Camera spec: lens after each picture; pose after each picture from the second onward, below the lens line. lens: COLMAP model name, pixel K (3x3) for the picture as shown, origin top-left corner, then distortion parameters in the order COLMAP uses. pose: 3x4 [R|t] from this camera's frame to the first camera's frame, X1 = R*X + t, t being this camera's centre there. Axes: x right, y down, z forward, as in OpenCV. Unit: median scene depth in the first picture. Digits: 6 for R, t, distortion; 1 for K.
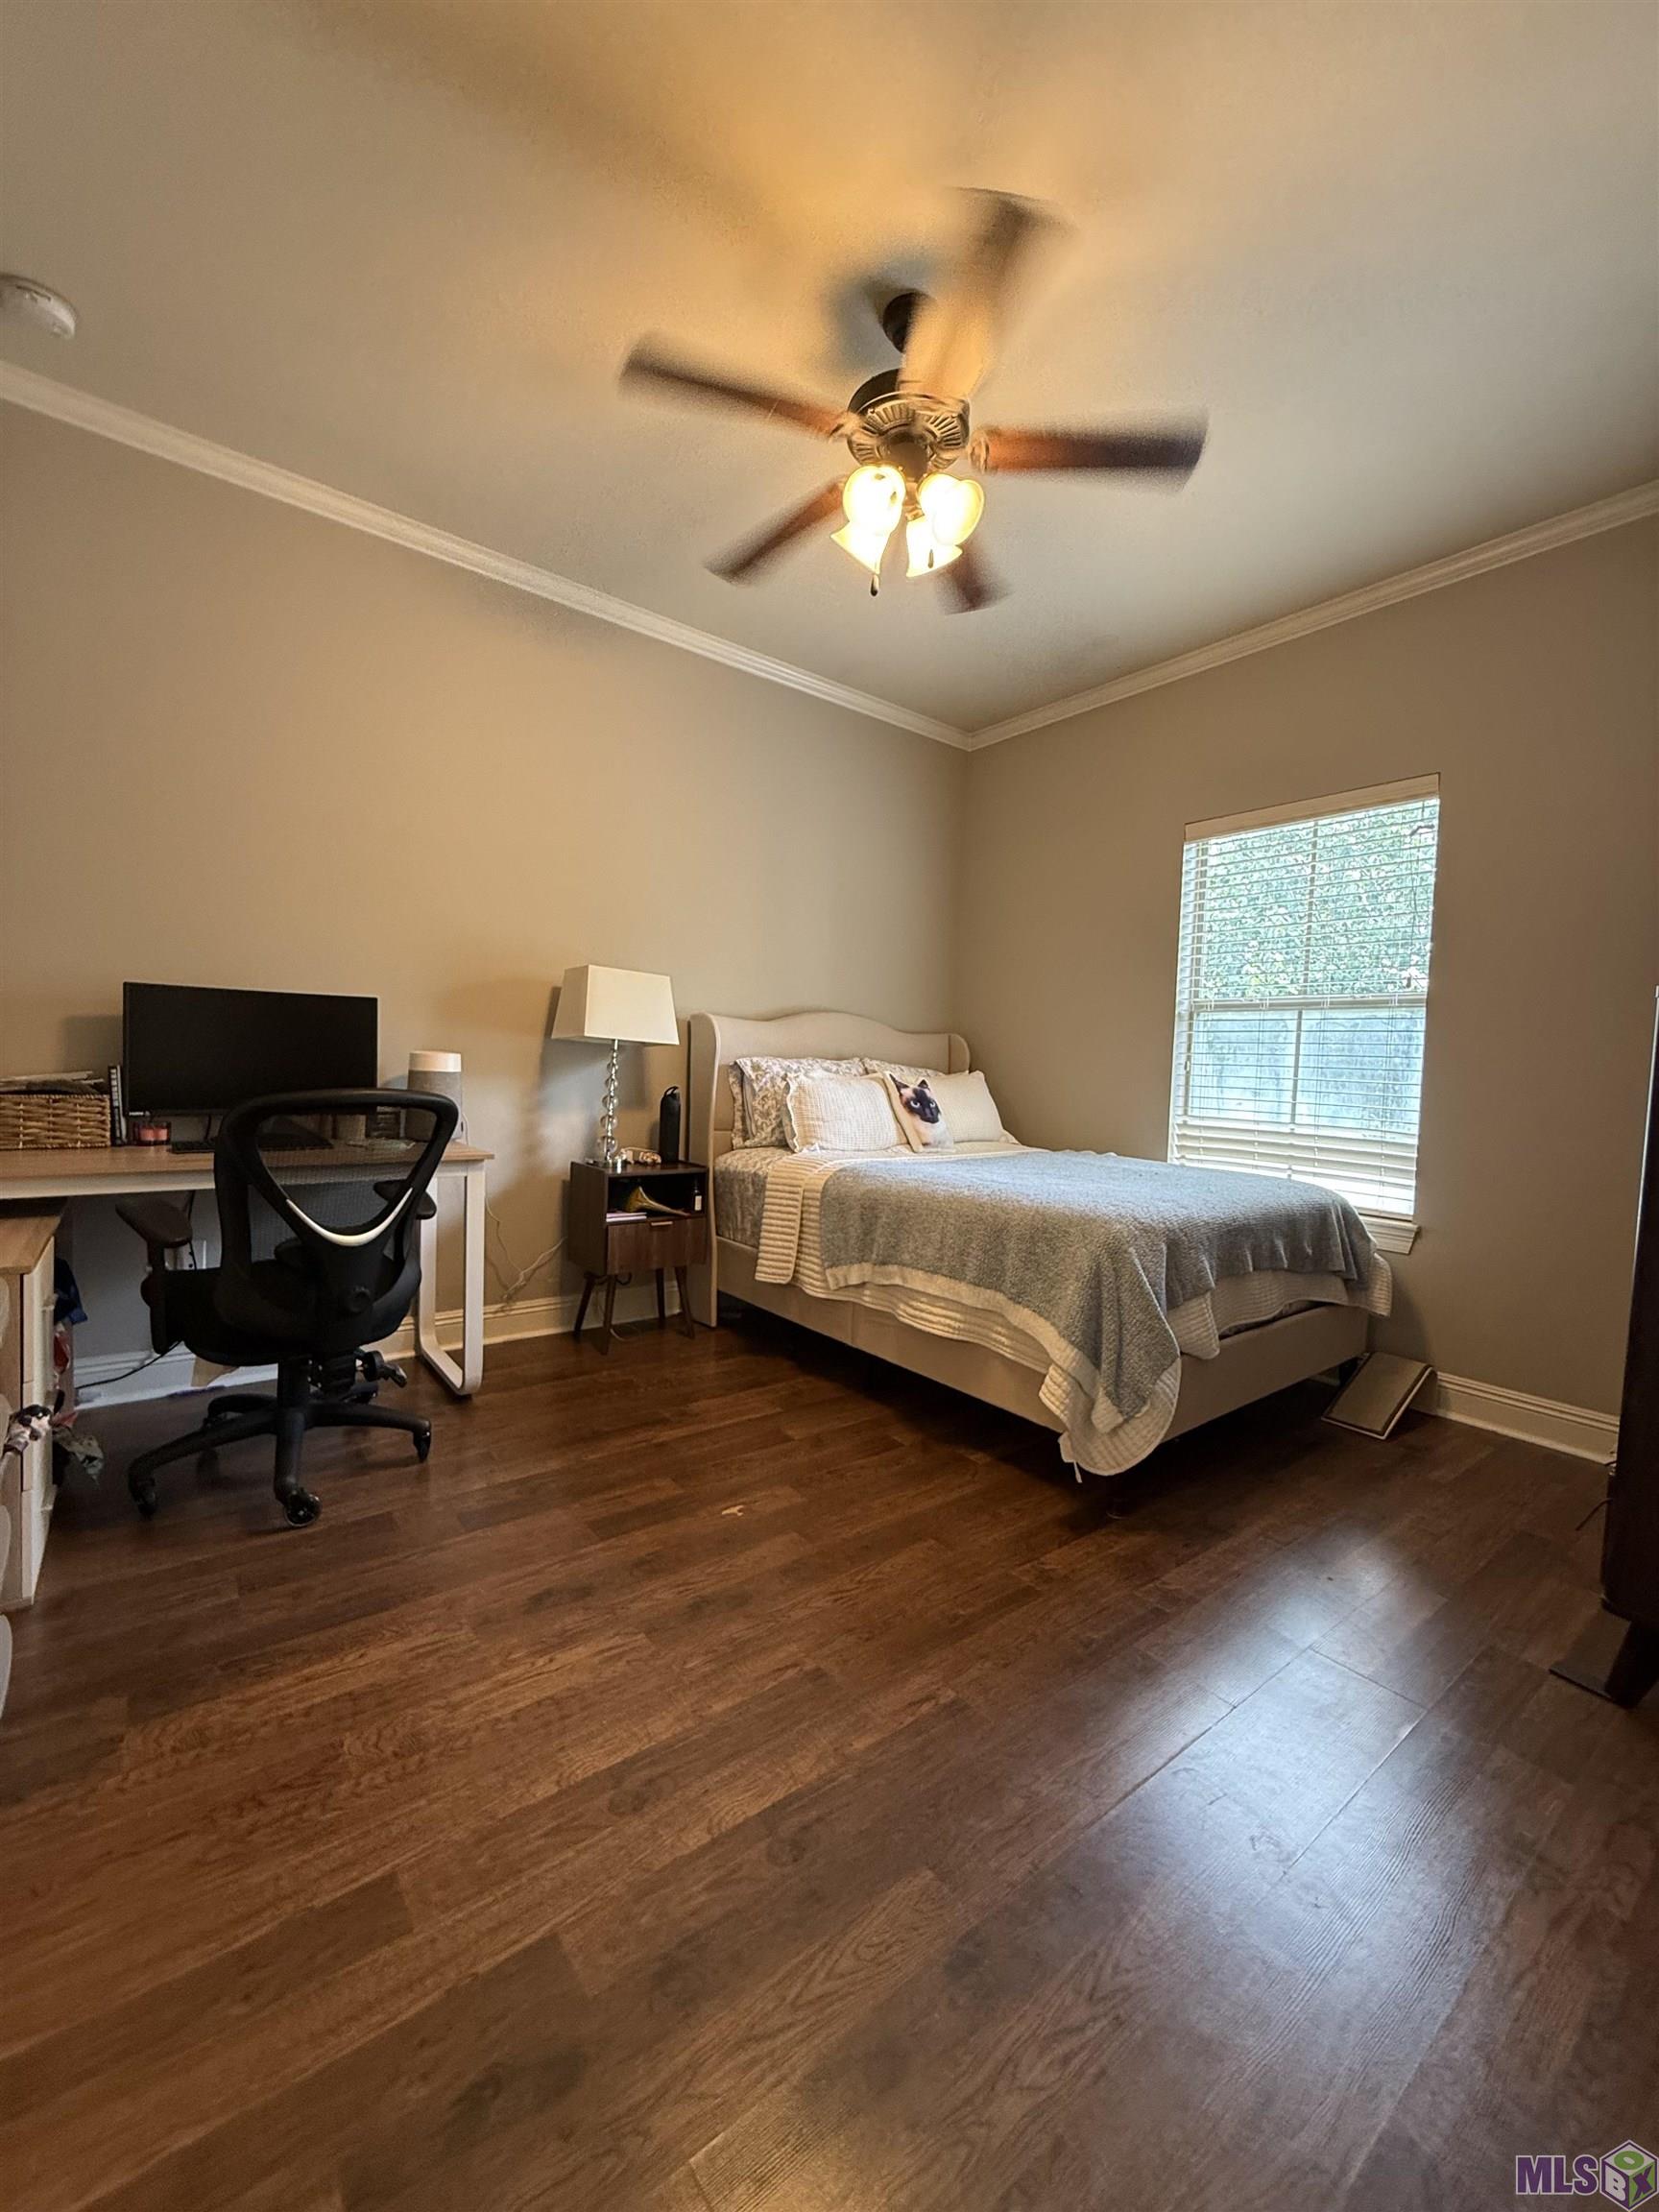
lens RADIAL K [[878.5, 0, 822.8], [0, 878.5, 1107.2], [0, 0, 1]] dist [-0.001188, 0.000061]
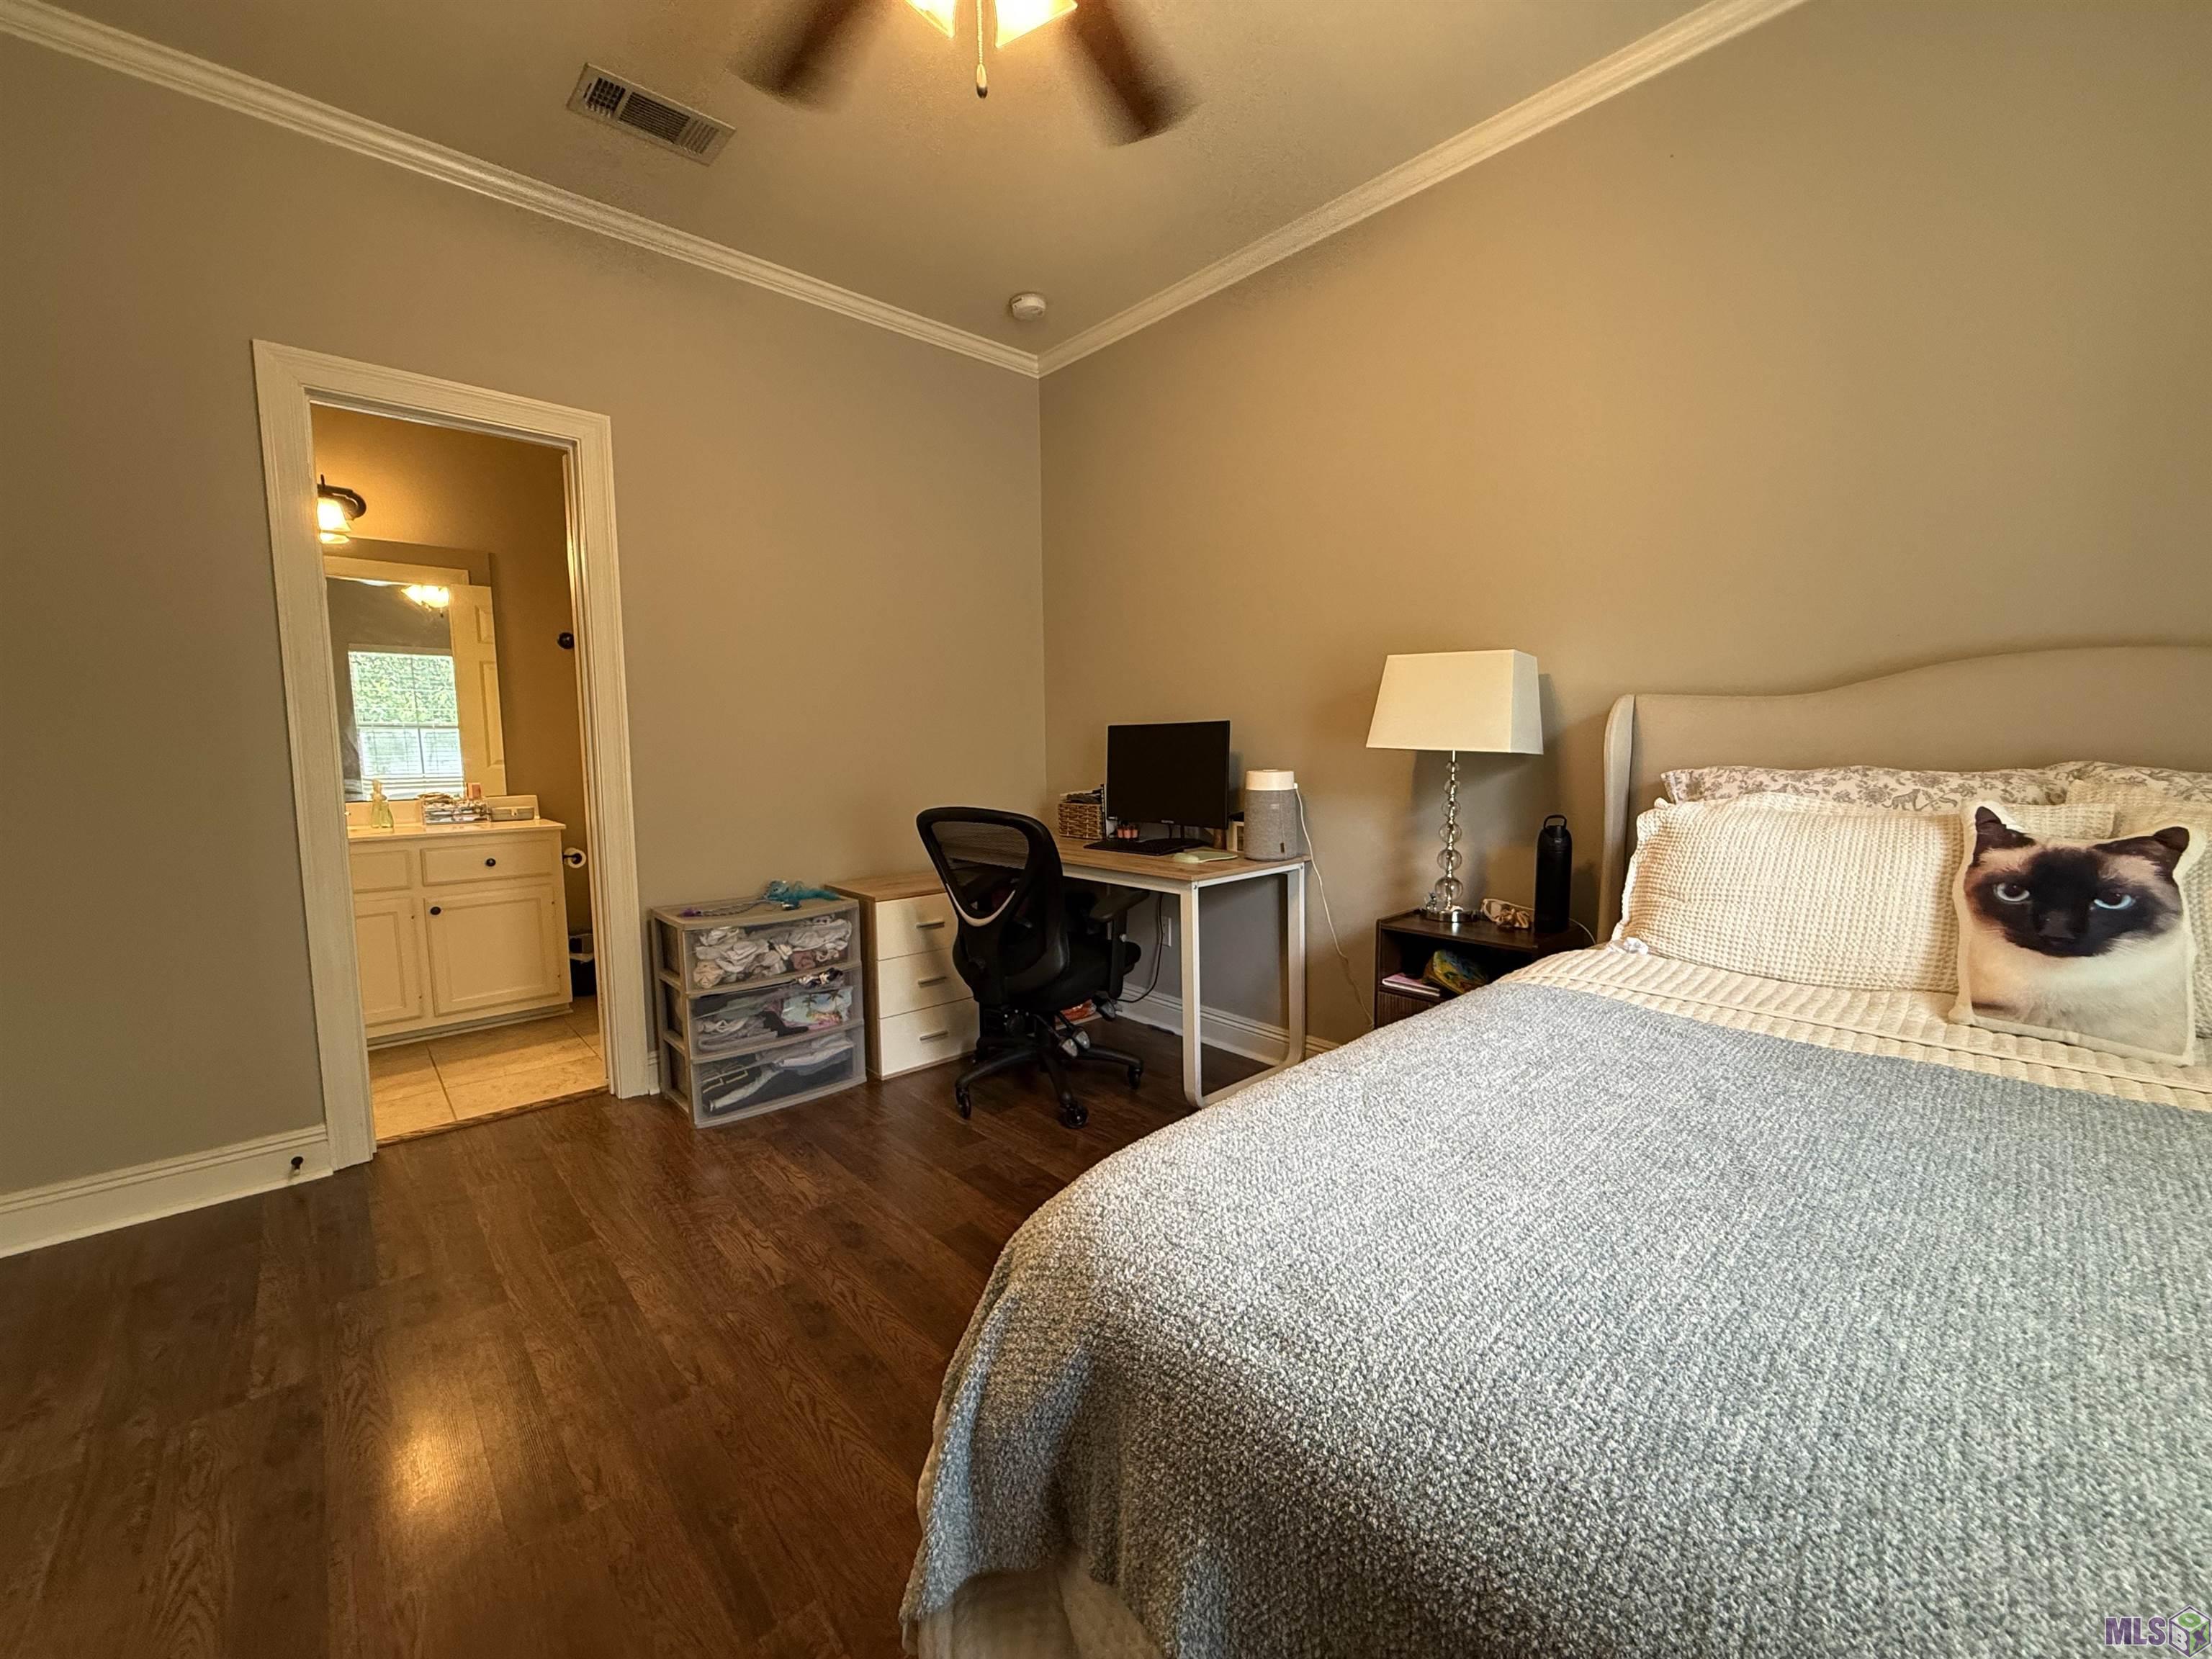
lens RADIAL K [[878.5, 0, 1102.4], [0, 878.5, 829.4], [0, 0, 1]] dist [-0.001188, 0.000061]
pose [[0.084479, 0.059120, -0.994670, 0.745777], [-0.035091, 0.997796, 0.056325, -0.063634], [0.995807, 0.030146, 0.086368, 1.018725]]
